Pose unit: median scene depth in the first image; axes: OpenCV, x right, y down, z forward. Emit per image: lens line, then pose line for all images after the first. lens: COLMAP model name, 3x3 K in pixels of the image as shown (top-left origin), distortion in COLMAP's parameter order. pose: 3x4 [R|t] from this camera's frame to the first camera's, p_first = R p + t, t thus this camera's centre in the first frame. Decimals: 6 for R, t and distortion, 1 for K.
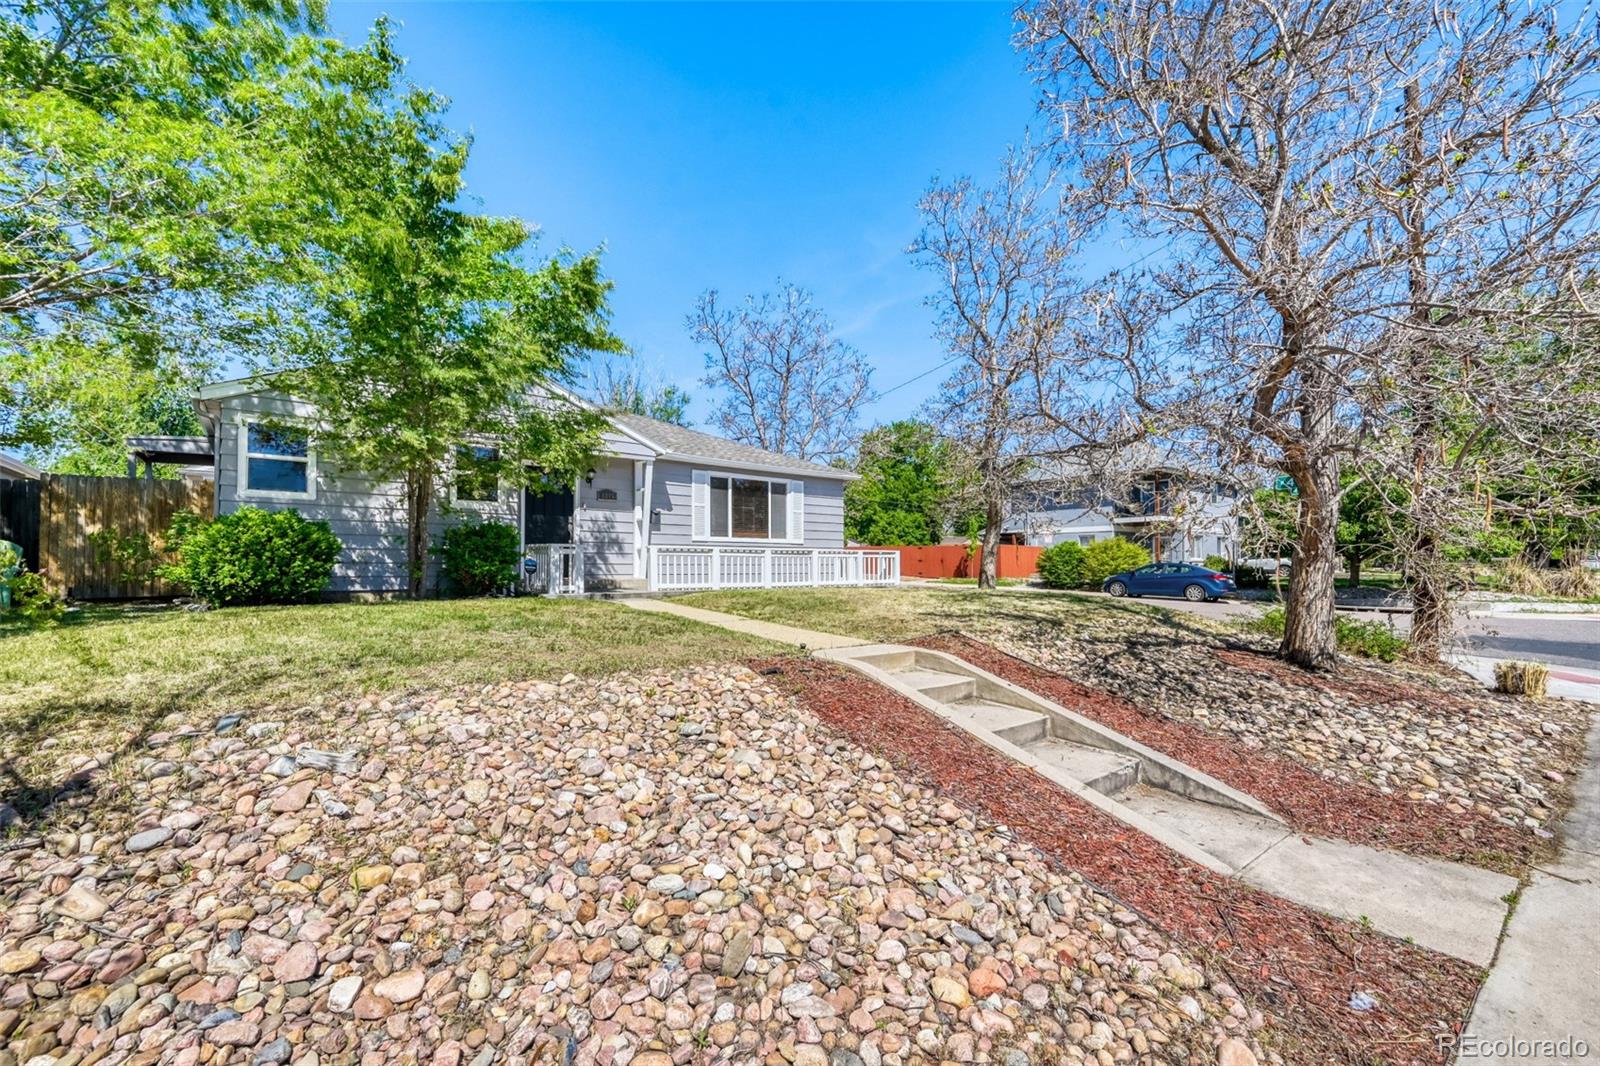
lens RADIAL K [[697.5, 0, 800.0], [0, 697.5, 533.0], [0, 0, 1]] dist [0.000168, -0.000004]
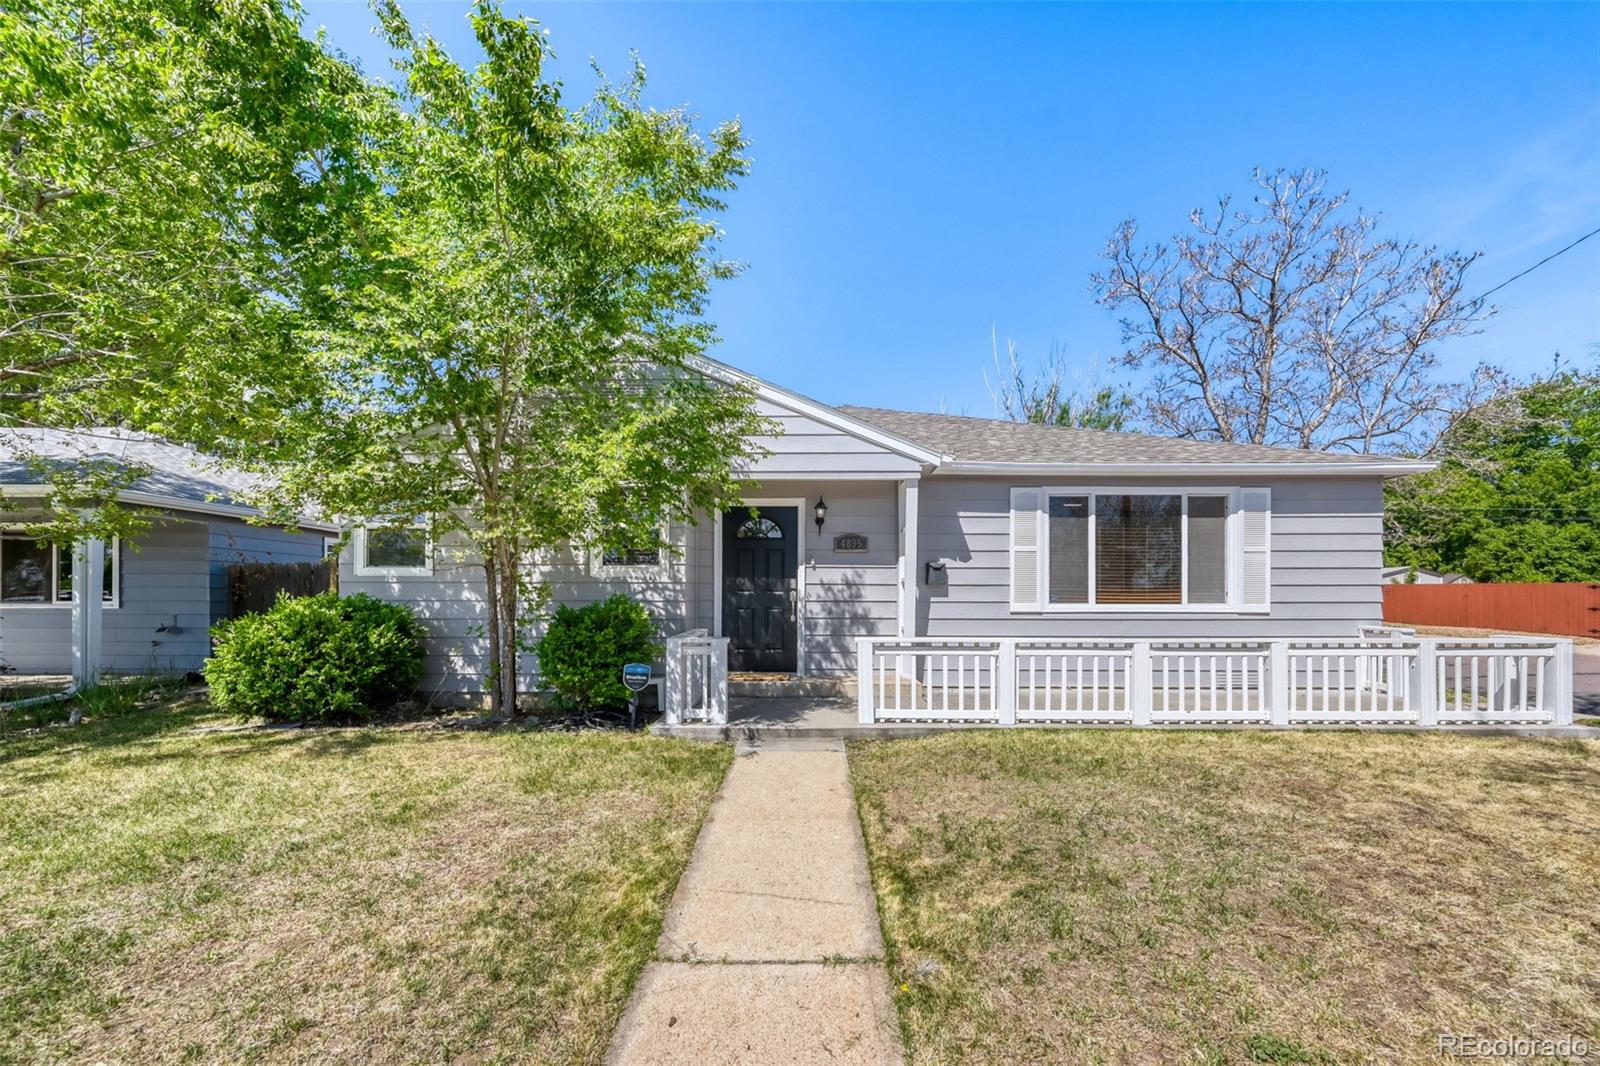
lens RADIAL K [[622.0, 0, 798.1], [0, 622.0, 593.7], [0, 0, 1]] dist [0.000406, 0.000101]
pose [[0.751019, 0.000579, -0.660280, 0.049004], [0.030278, 0.998917, 0.035314, -0.025551], [0.659586, -0.046513, 0.750189, 0.469394]]
